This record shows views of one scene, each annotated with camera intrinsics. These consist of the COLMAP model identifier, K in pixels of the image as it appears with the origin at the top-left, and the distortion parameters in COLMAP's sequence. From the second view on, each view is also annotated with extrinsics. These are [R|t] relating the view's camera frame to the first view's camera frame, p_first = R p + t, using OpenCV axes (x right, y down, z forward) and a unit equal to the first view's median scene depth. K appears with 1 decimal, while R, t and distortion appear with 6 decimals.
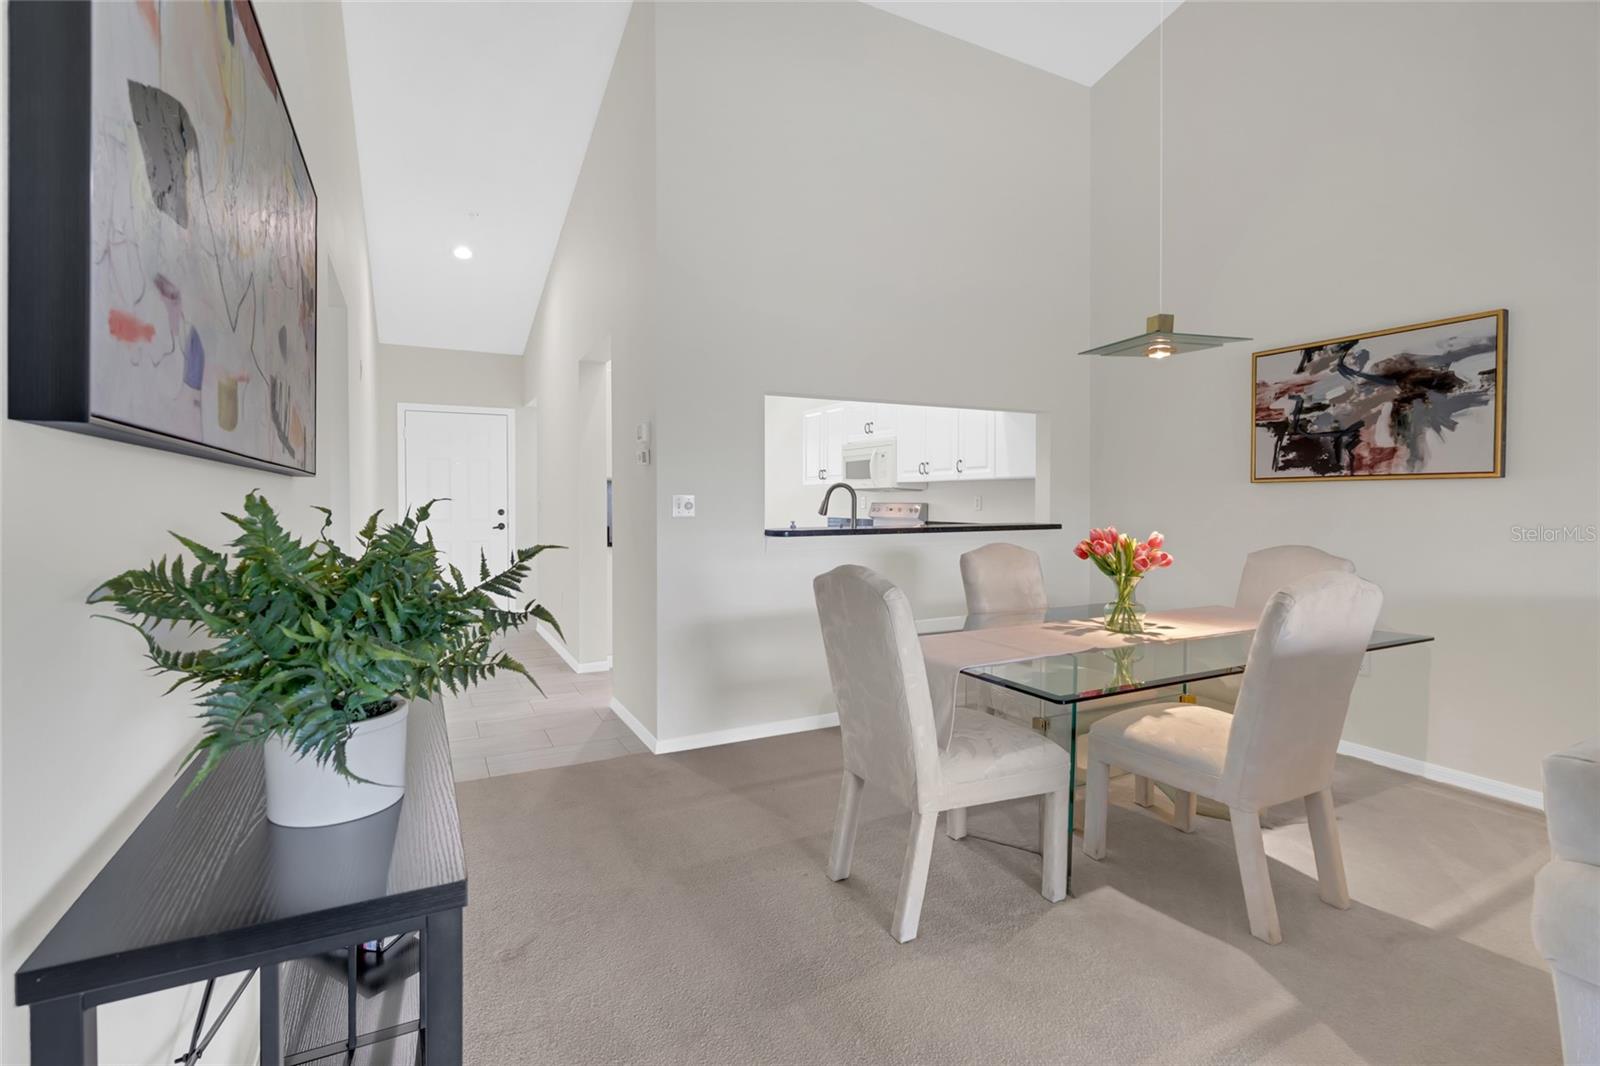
lens RADIAL K [[730.9, 0, 792.4], [0, 730.9, 512.2], [0, 0, 1]] dist [-0.007368, 0.004491]
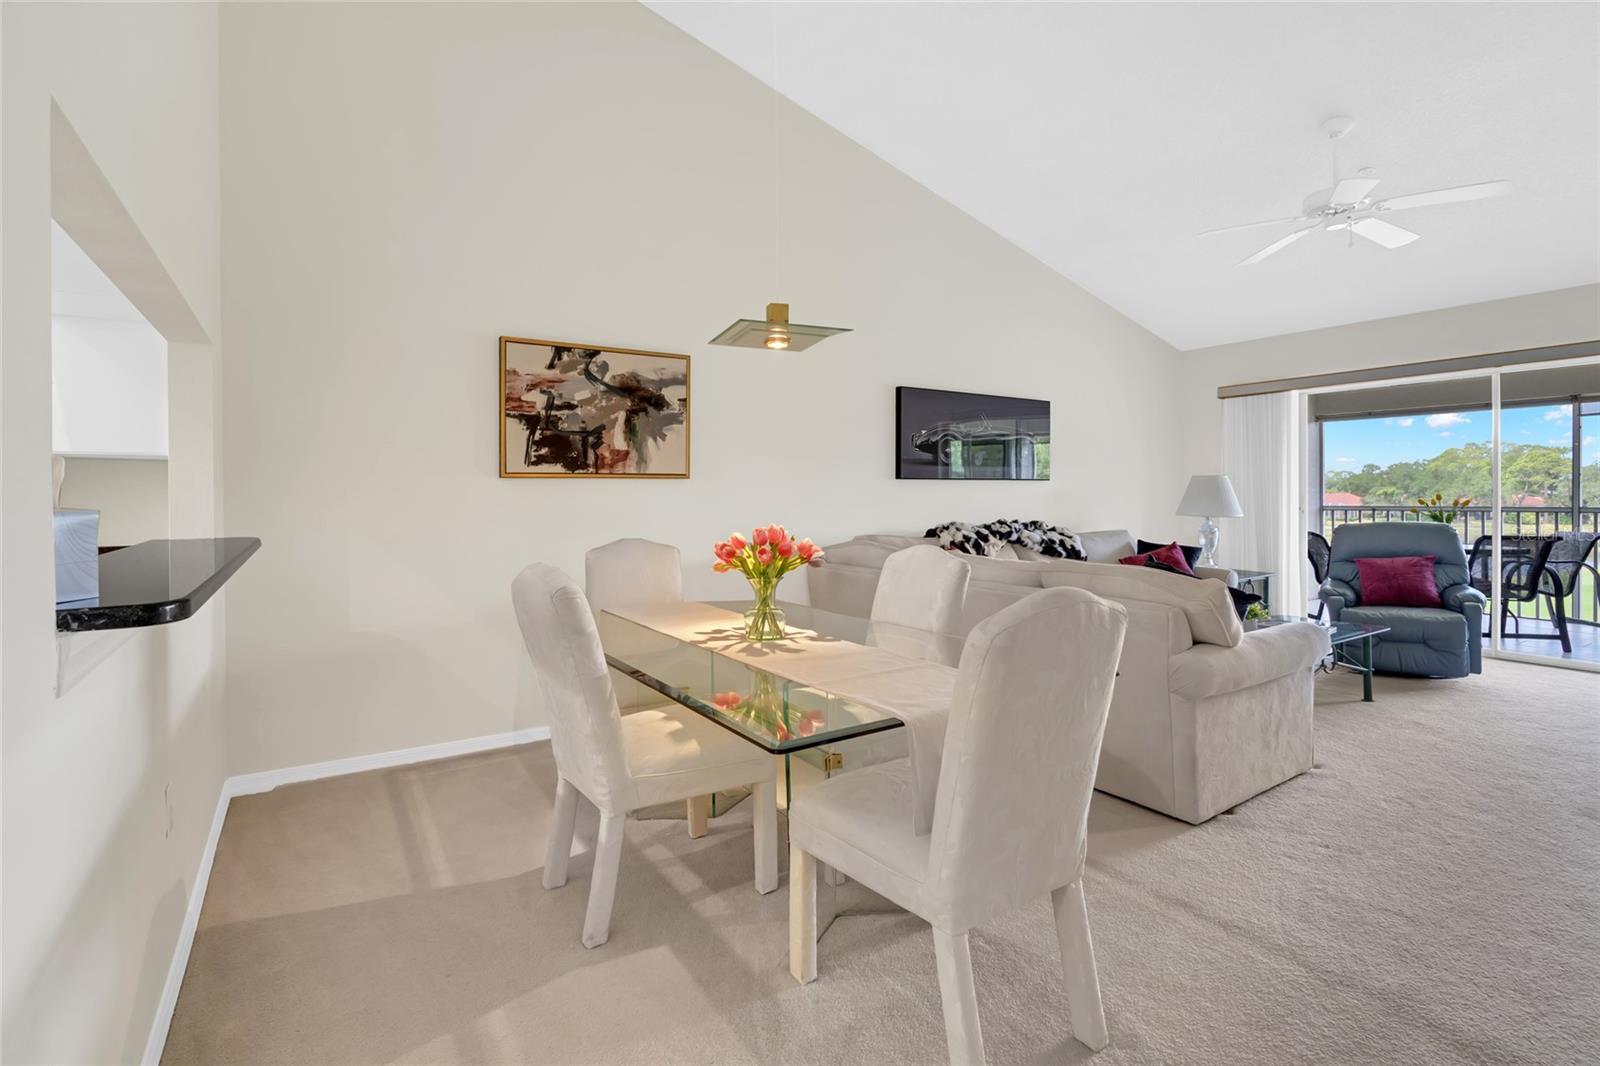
lens RADIAL K [[730.9, 0, 789.0], [0, 730.9, 502.7], [0, 0, 1]] dist [-0.007368, 0.004491]
pose [[-0.089859, -0.005735, 0.995938, -0.343395], [0.024536, 0.999667, 0.007970, -0.007527], [-0.995652, 0.025152, -0.089688, 0.789071]]
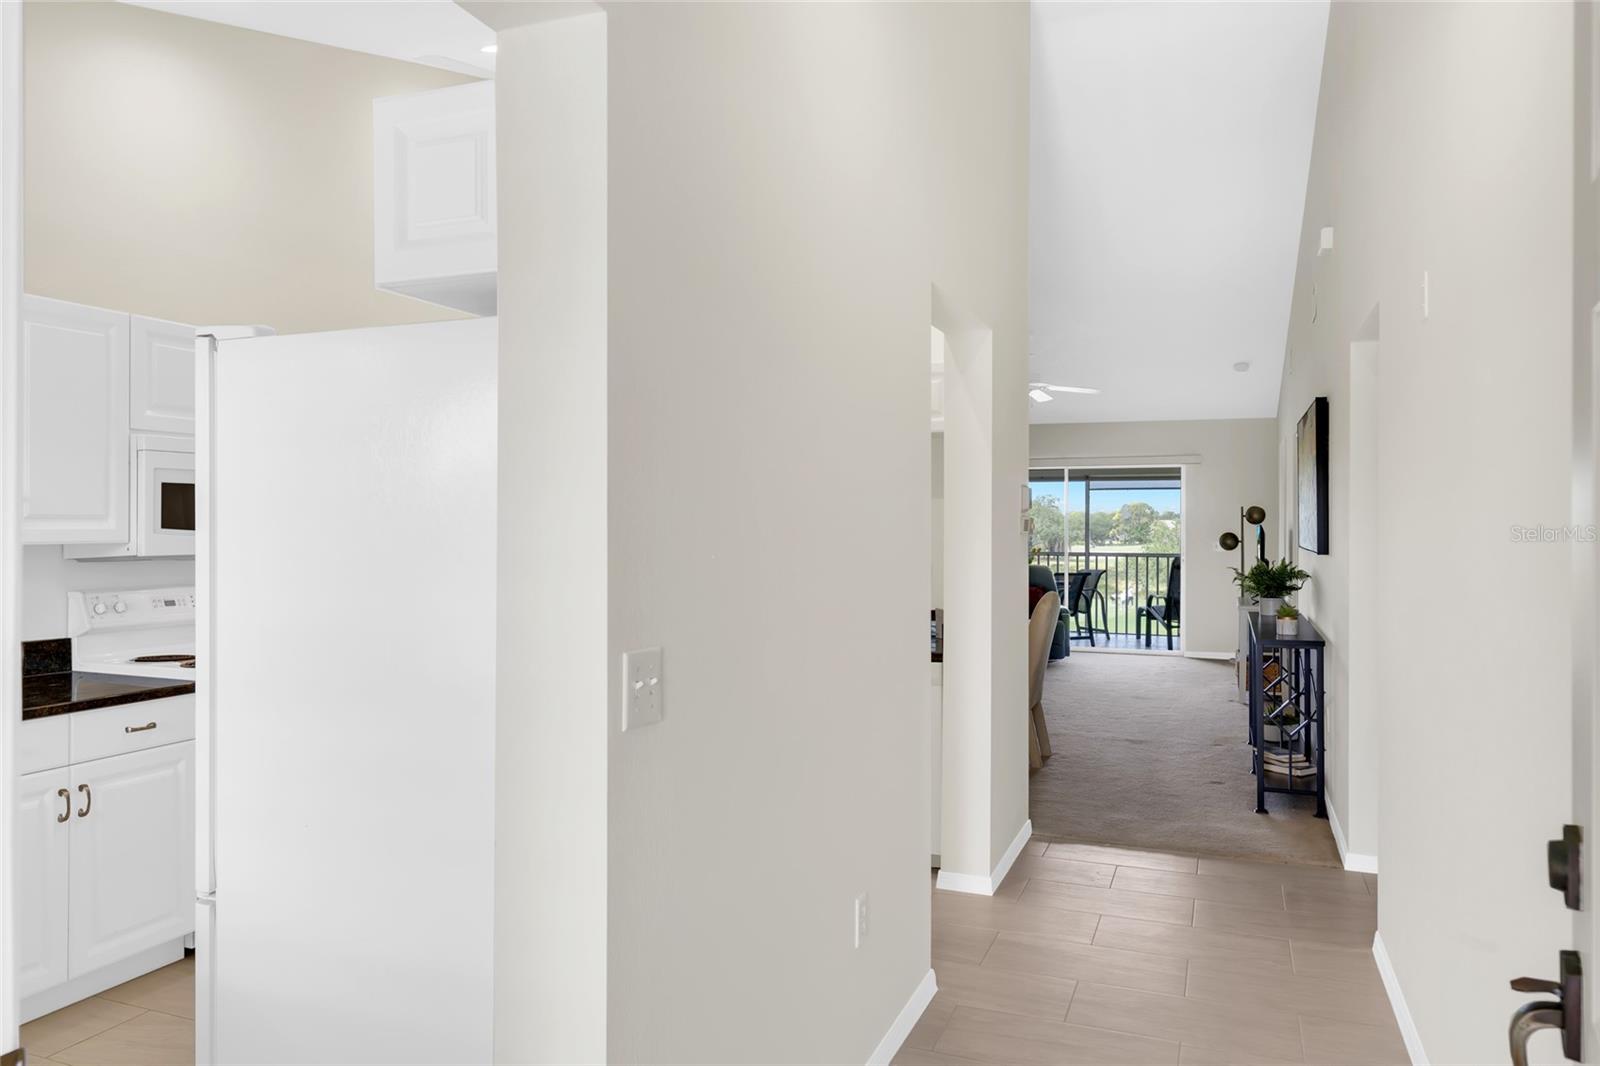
lens RADIAL K [[1046.2, 0, 783.8], [0, 1046.2, 519.4], [0, 0, 1]] dist [-0.000887, 0.003302]
pose [[-0.637890, 0.006055, 0.770104, -1.007108], [0.014435, 0.999887, 0.004095, -0.090277], [-0.769992, 0.013728, -0.637906, 2.075375]]
